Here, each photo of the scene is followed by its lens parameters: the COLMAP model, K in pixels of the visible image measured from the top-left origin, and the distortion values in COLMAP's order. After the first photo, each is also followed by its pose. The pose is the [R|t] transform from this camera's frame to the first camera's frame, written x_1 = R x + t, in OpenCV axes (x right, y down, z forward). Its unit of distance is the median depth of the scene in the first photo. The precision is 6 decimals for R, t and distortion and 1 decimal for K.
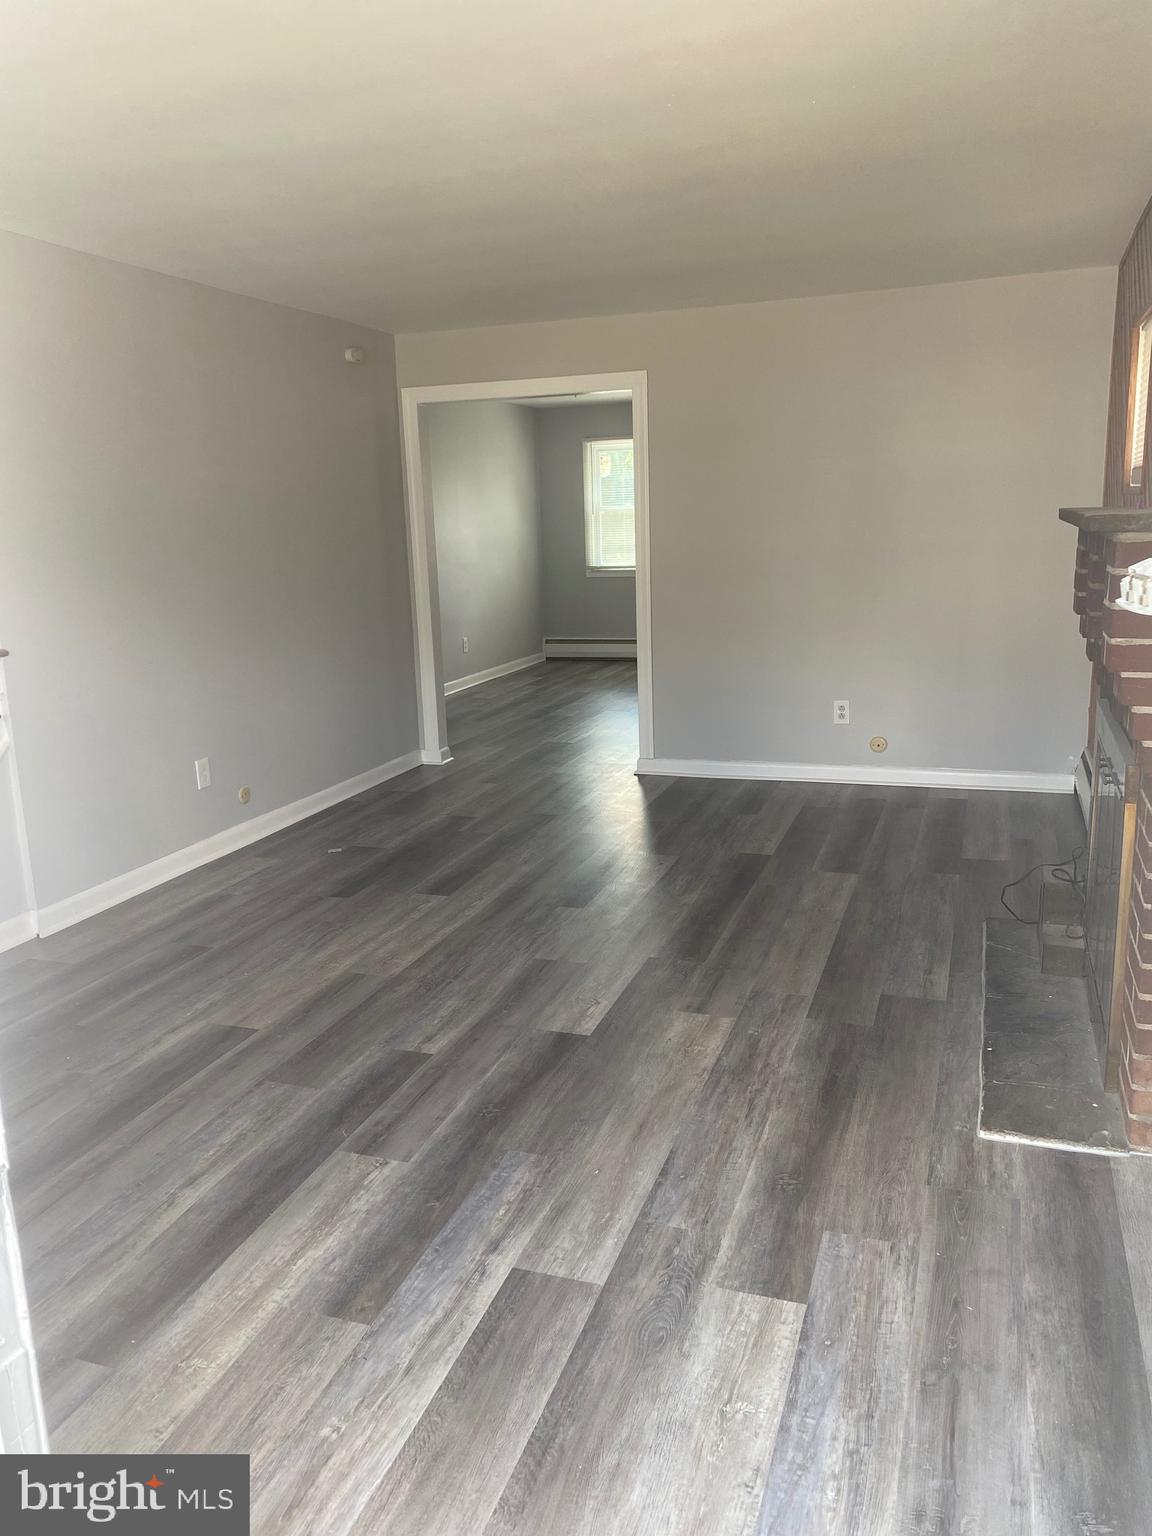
lens RADIAL K [[1172.0, 0, 576.0], [0, 1172.0, 768.0], [0, 0, 1]] dist [0.028483, -0.036116]
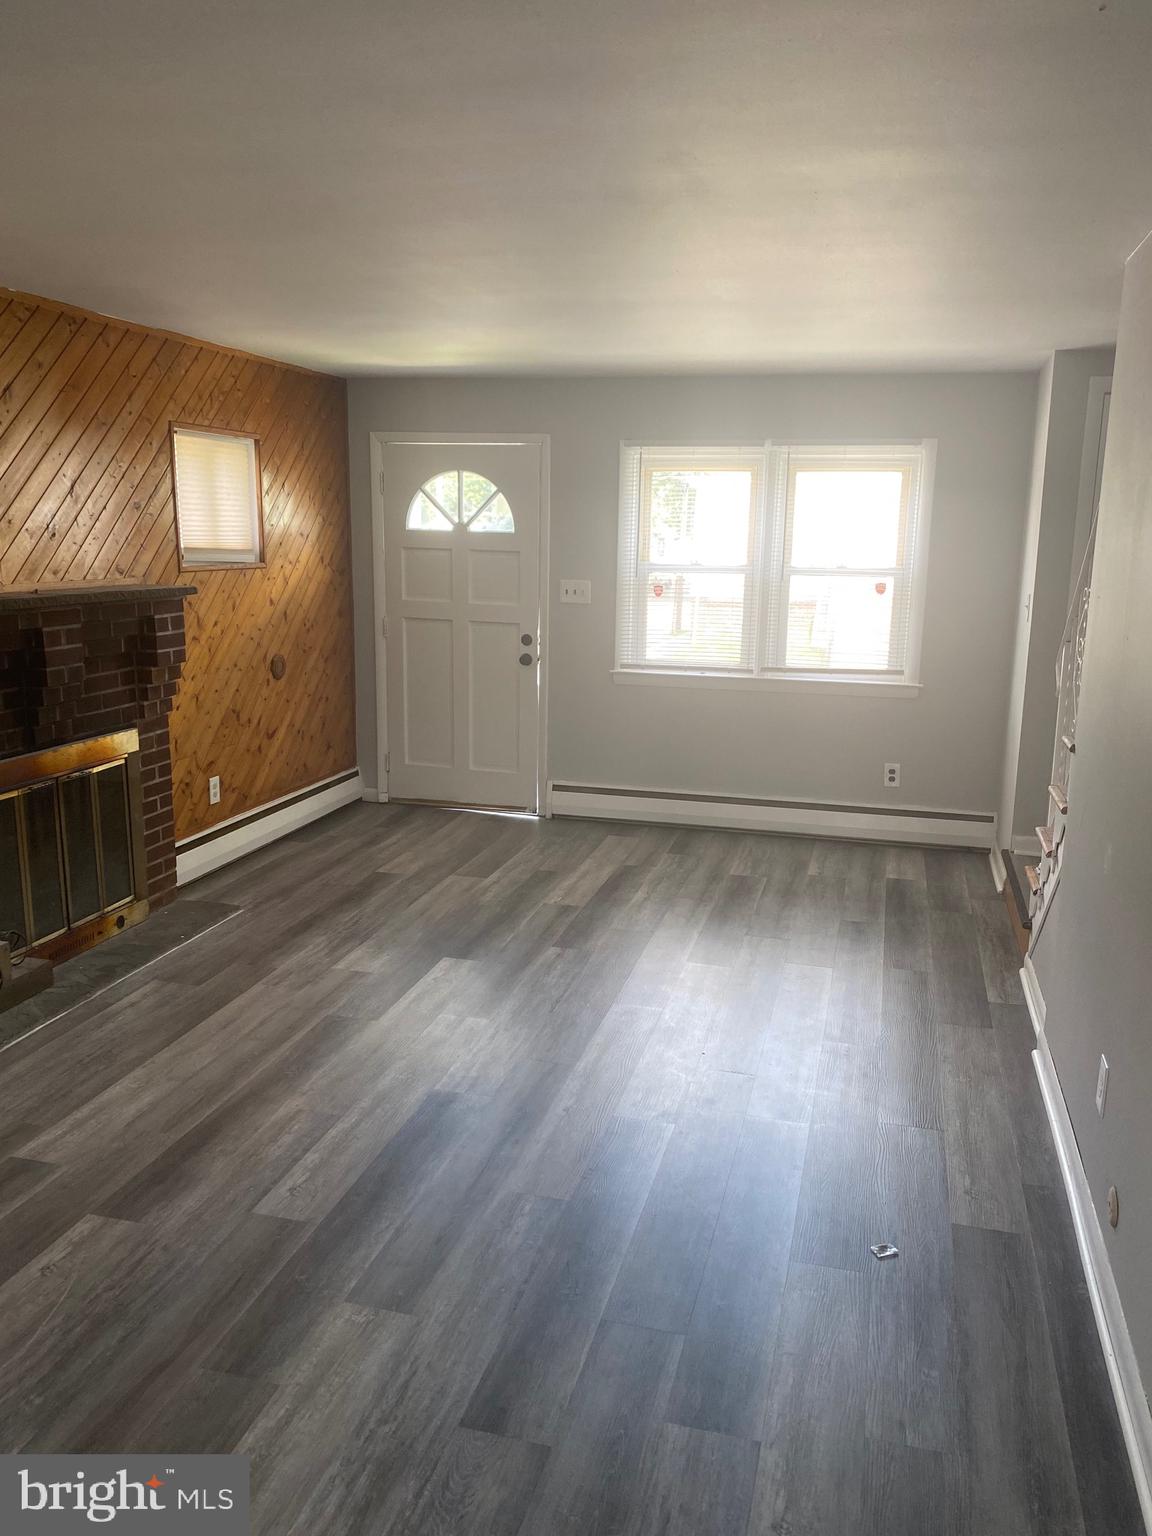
lens RADIAL K [[1172.0, 0, 576.0], [0, 1172.0, 768.0], [0, 0, 1]] dist [0.028483, -0.036116]
pose [[-0.997504, 0.026505, -0.065449, -0.075382], [-0.002336, 0.913984, 0.405744, -0.690581], [0.070574, 0.404884, -0.911640, 2.777461]]
